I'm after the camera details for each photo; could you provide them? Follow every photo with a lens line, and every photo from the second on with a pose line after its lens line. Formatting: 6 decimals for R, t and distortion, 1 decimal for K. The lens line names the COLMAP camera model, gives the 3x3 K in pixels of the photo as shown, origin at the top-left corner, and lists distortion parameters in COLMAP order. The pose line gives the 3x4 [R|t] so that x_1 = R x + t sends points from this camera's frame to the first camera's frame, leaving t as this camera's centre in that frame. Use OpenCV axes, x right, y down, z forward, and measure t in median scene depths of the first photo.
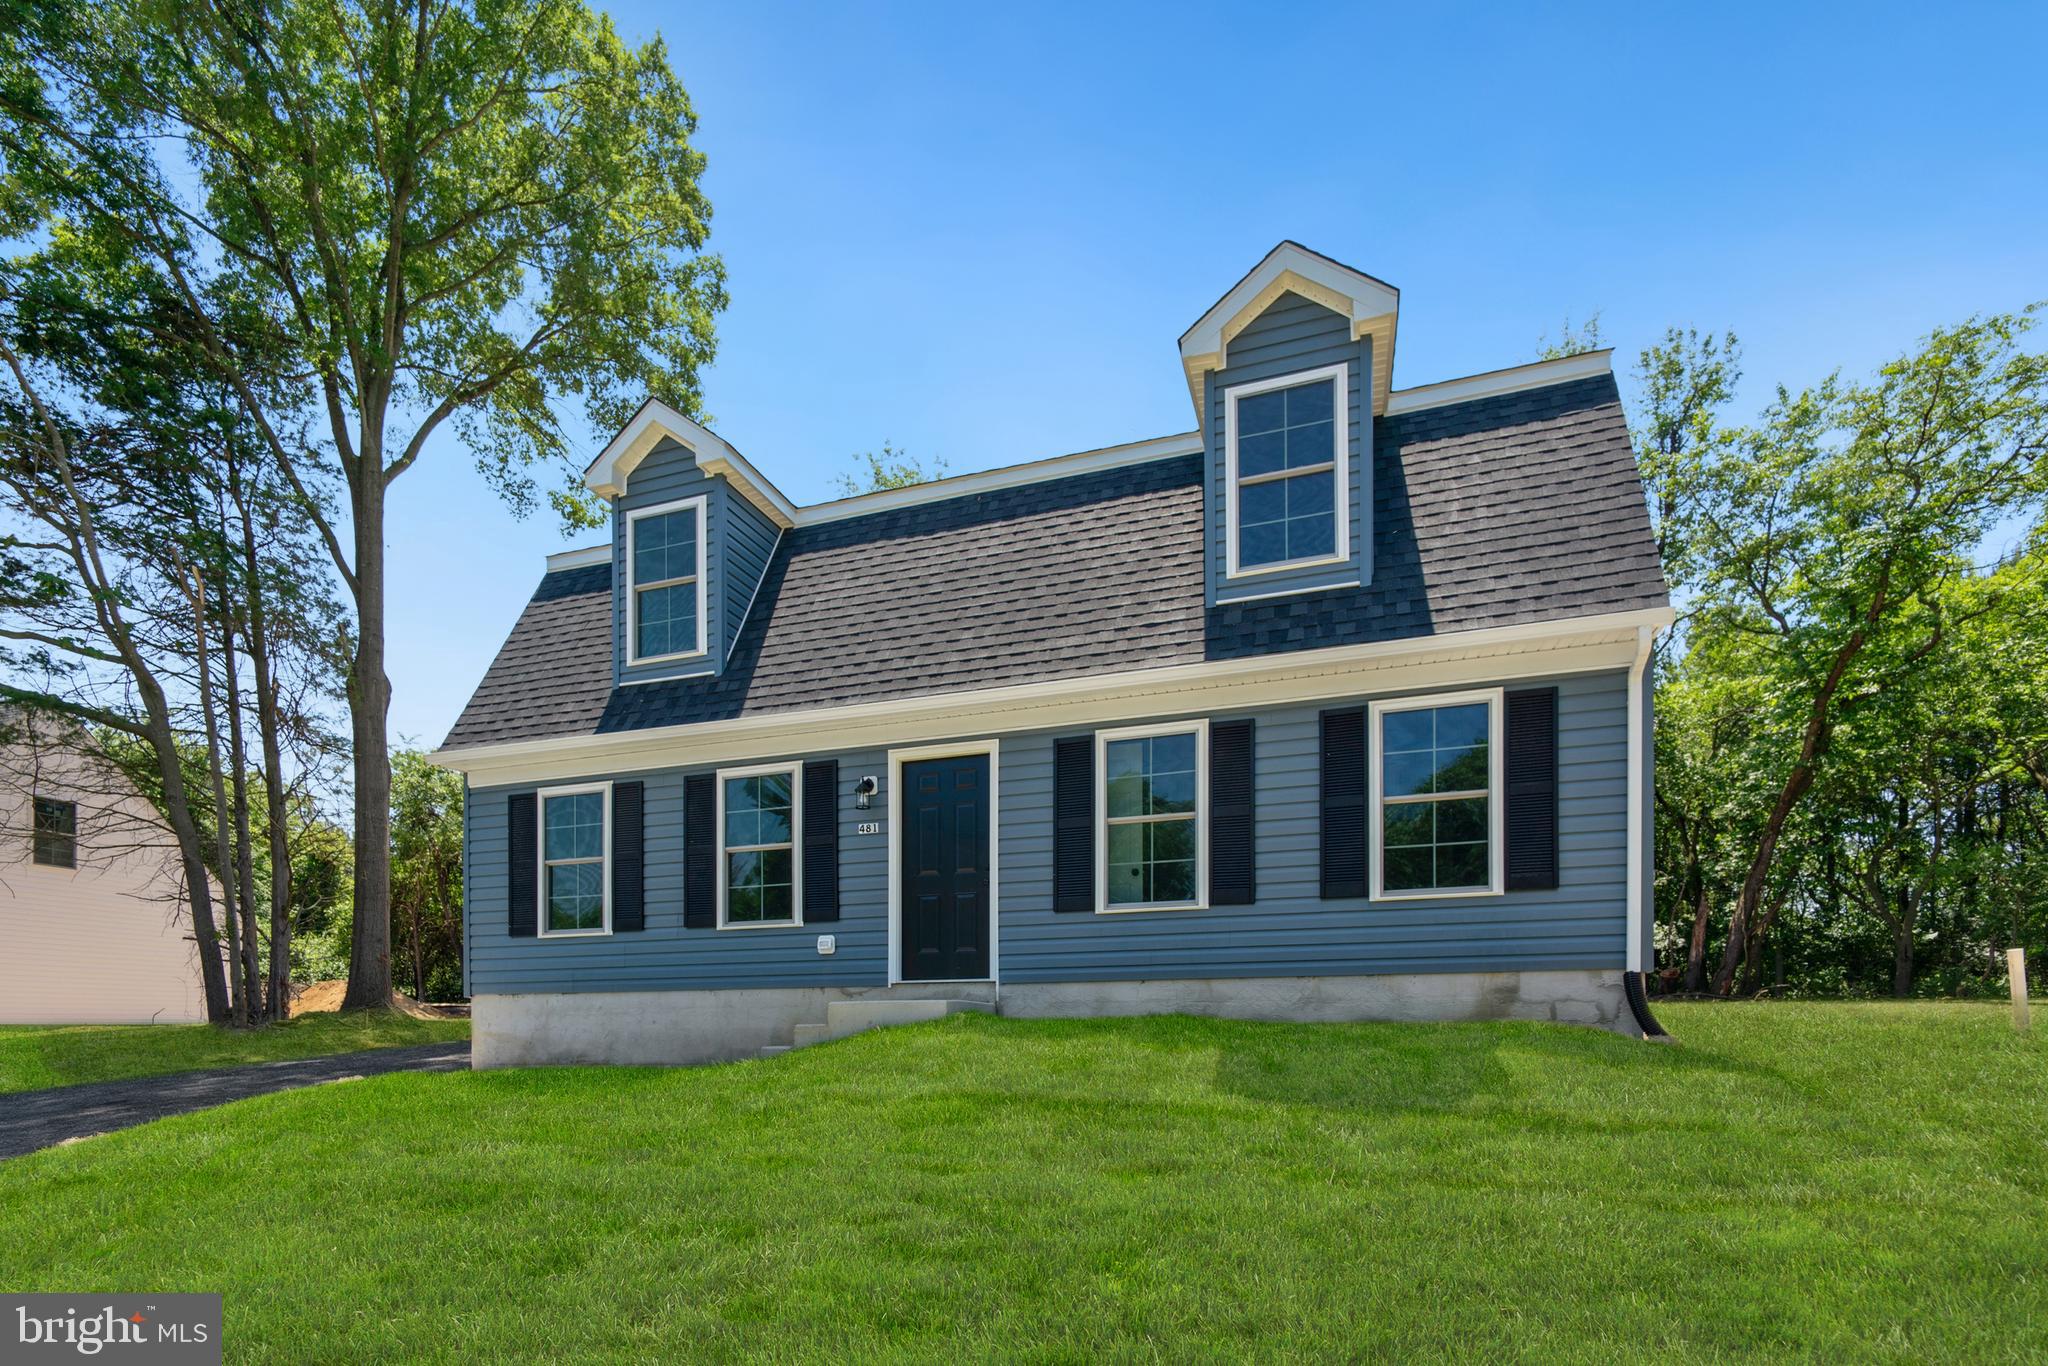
lens RADIAL K [[838.4, 0, 1024.9], [0, 838.4, 766.4], [0, 0, 1]] dist [-0.000492, -0.000028]
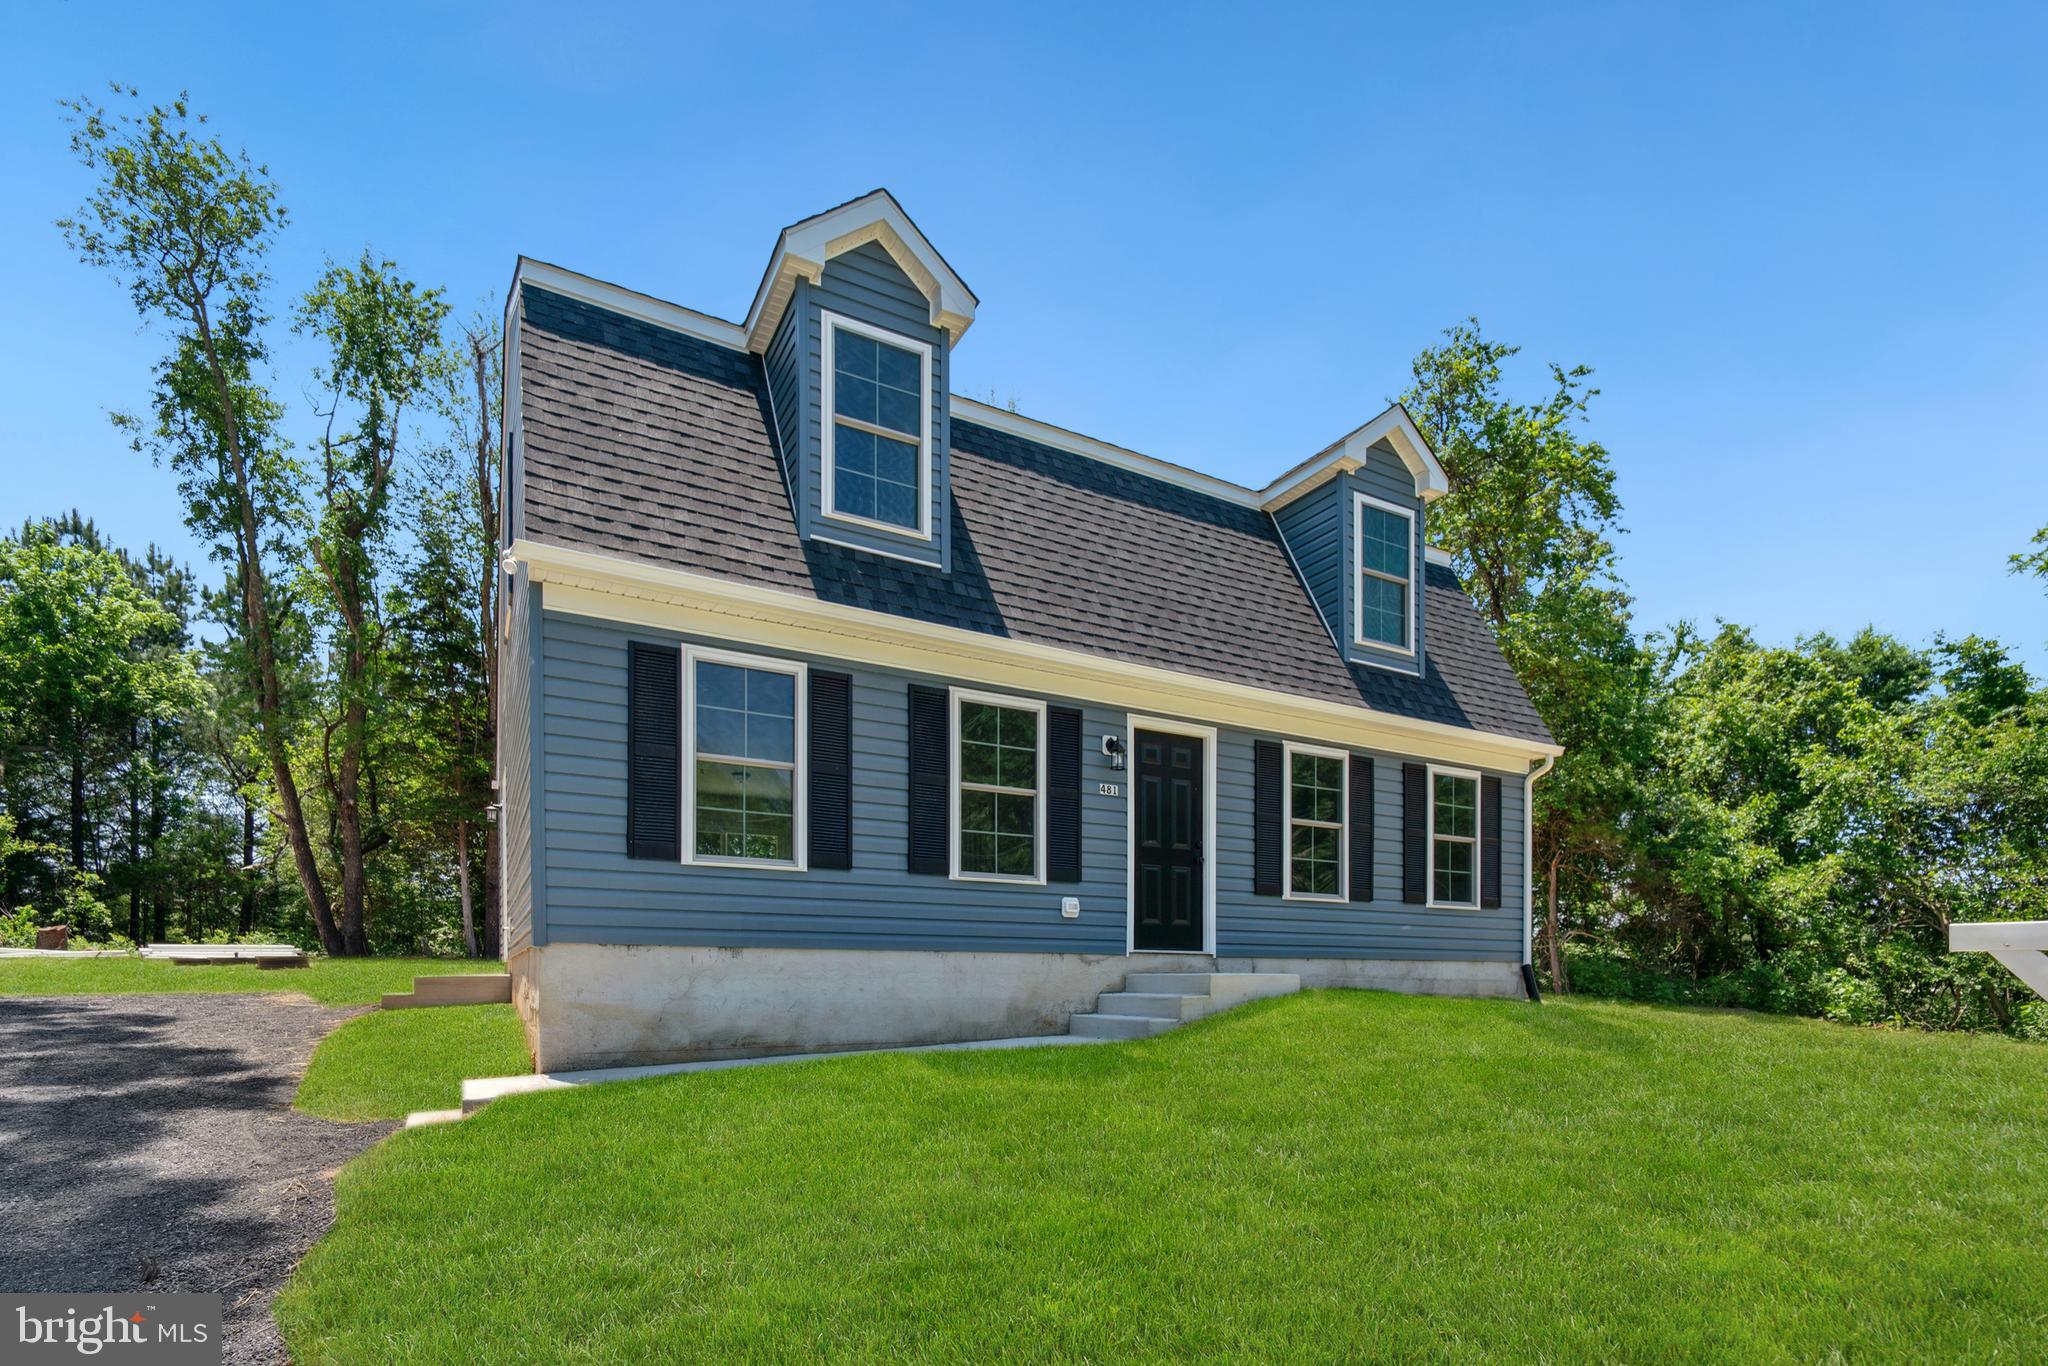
lens RADIAL K [[943.4, 0, 1024.0], [0, 943.4, 683.0], [0, 0, 1]] dist [0.002030, 0.000261]
pose [[0.700373, 0.229394, 0.675911, -0.915780], [-0.210648, 0.971201, -0.111339, 0.086658], [-0.681986, -0.064400, 0.728525, 0.254094]]
